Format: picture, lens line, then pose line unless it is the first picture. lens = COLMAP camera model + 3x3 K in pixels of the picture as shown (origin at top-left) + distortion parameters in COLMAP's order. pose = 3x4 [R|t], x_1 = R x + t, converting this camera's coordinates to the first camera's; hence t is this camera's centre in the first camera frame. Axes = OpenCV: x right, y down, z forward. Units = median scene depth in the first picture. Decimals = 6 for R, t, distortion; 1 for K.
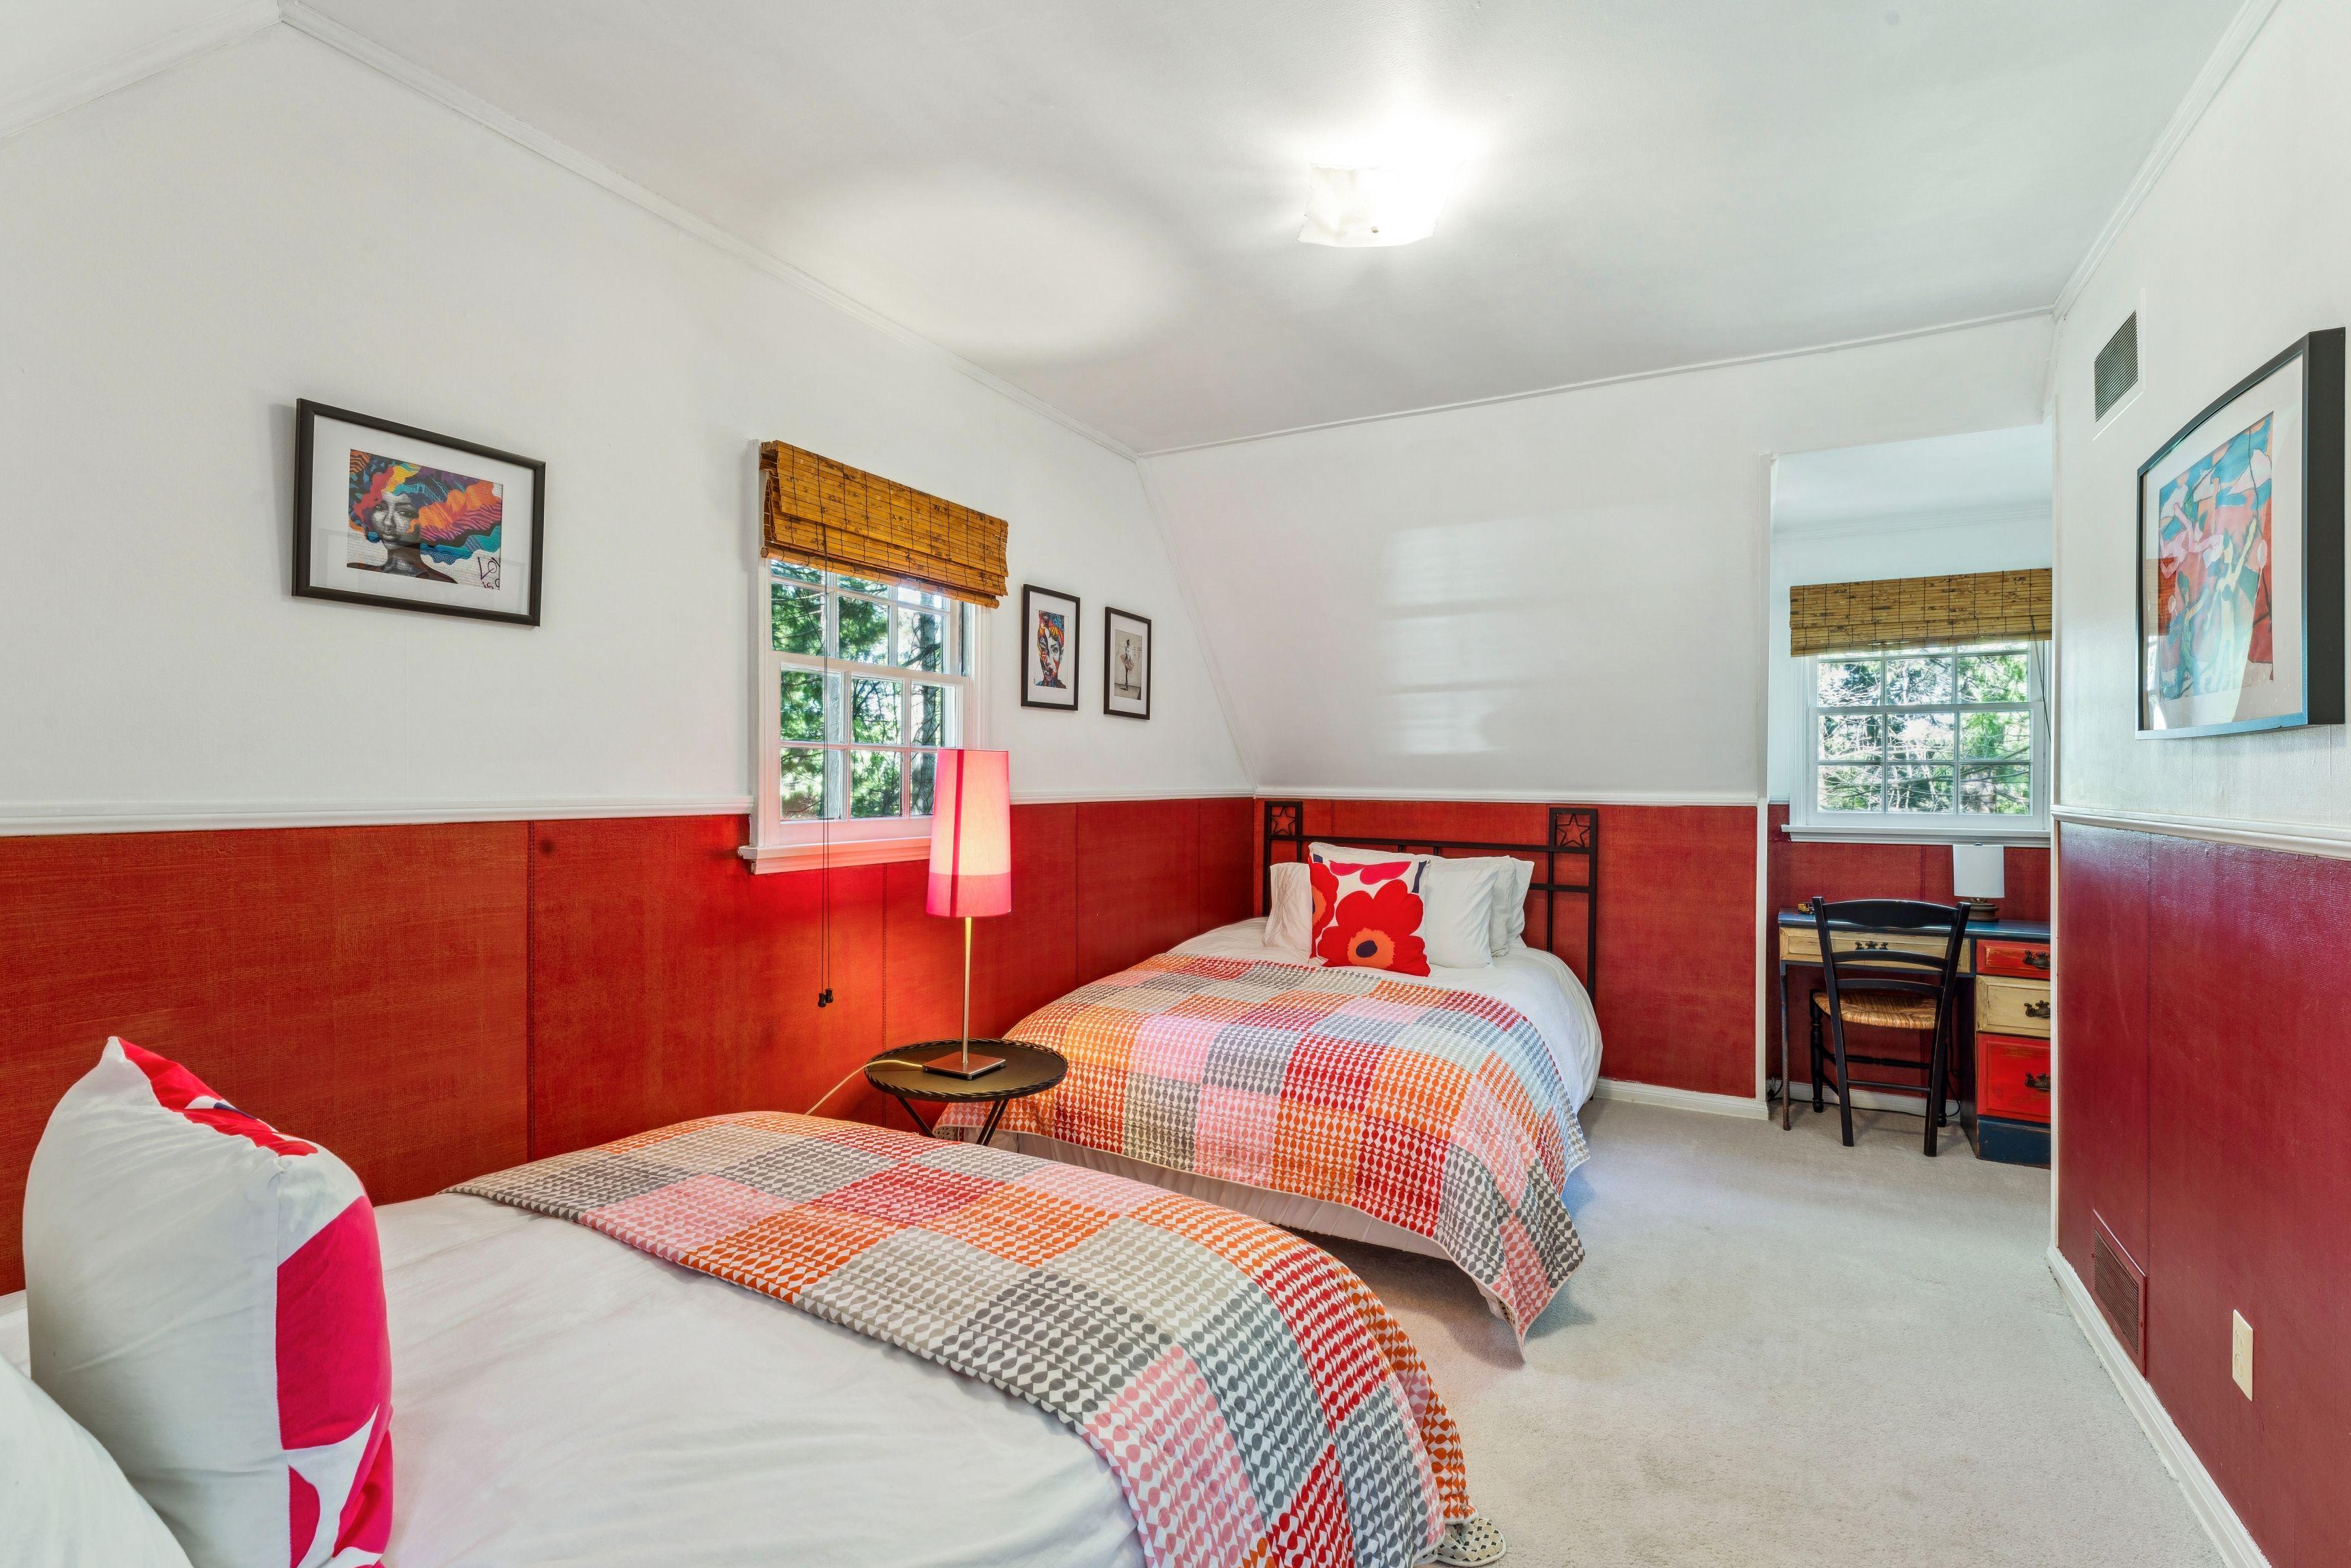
lens RADIAL K [[1074.2, 0, 1175.5], [0, 1074.2, 784.0], [0, 0, 1]] dist [-0.000322, -0.000720]
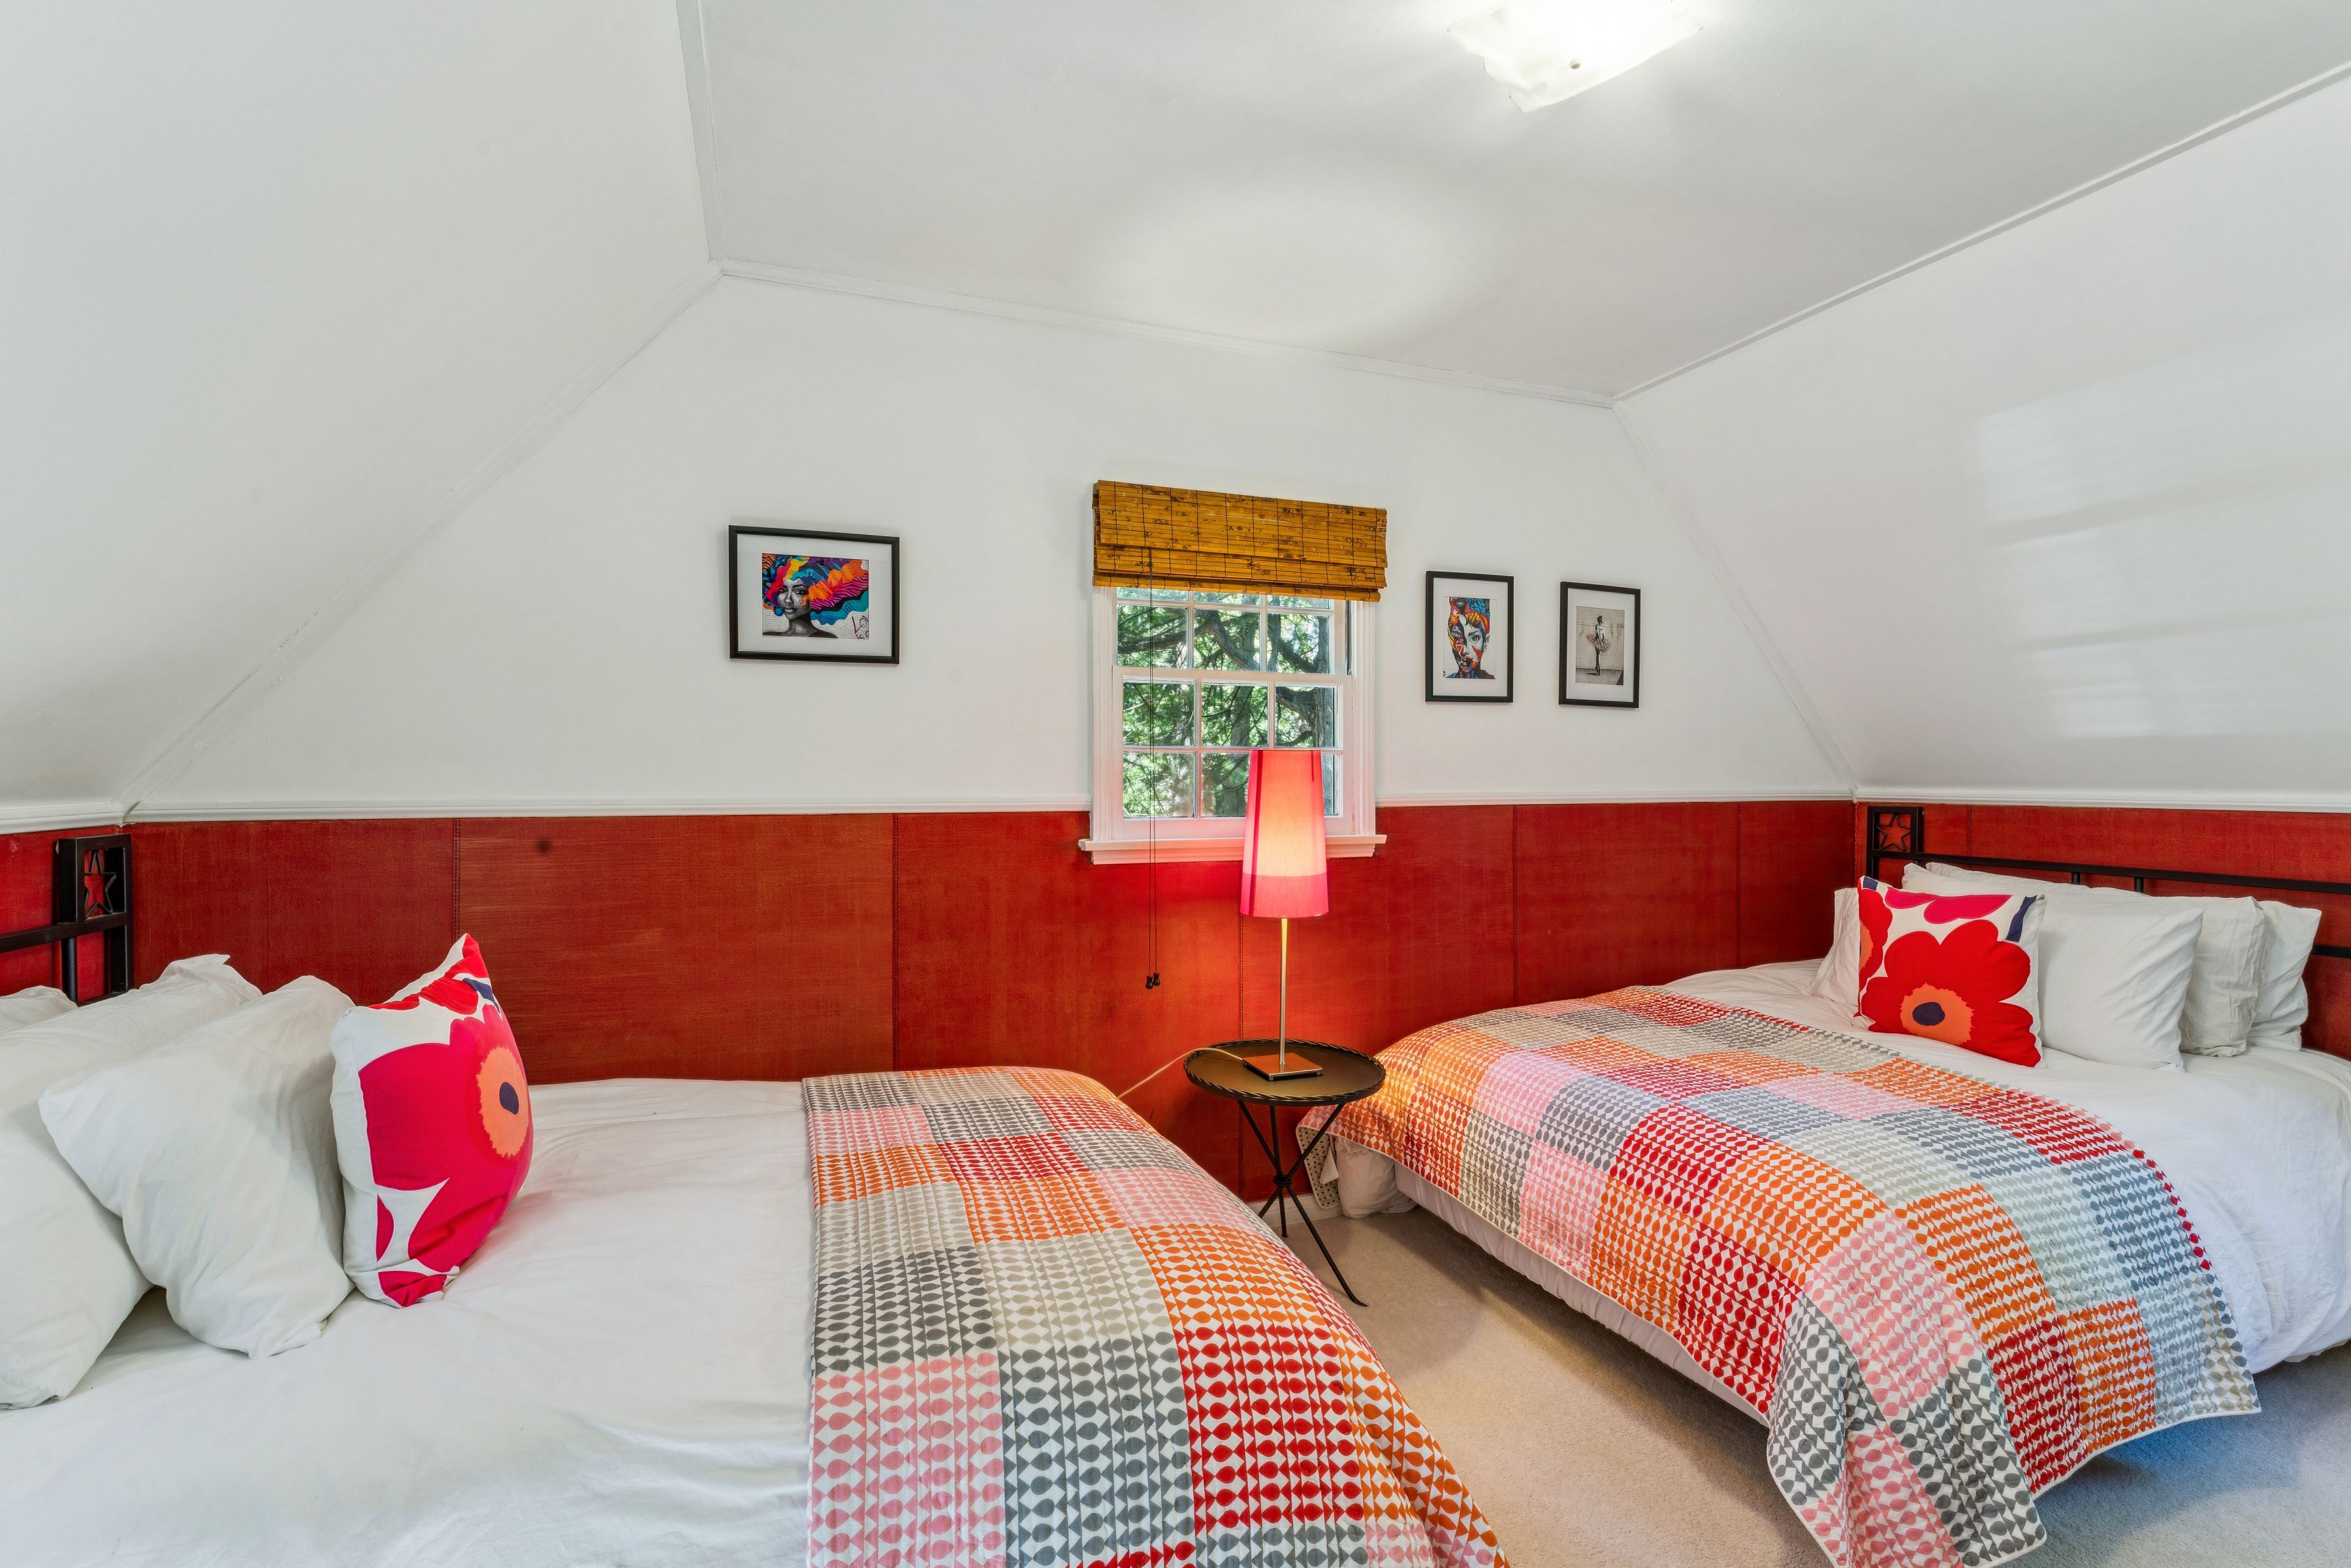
lens RADIAL K [[1074.2, 0, 1175.5], [0, 1074.2, 784.0], [0, 0, 1]] dist [-0.000322, -0.000720]
pose [[0.747363, -0.003680, -0.664405, 0.406005], [0.002600, 0.999993, -0.002613, 0.002090], [0.664411, 0.000225, 0.747368, 0.195106]]
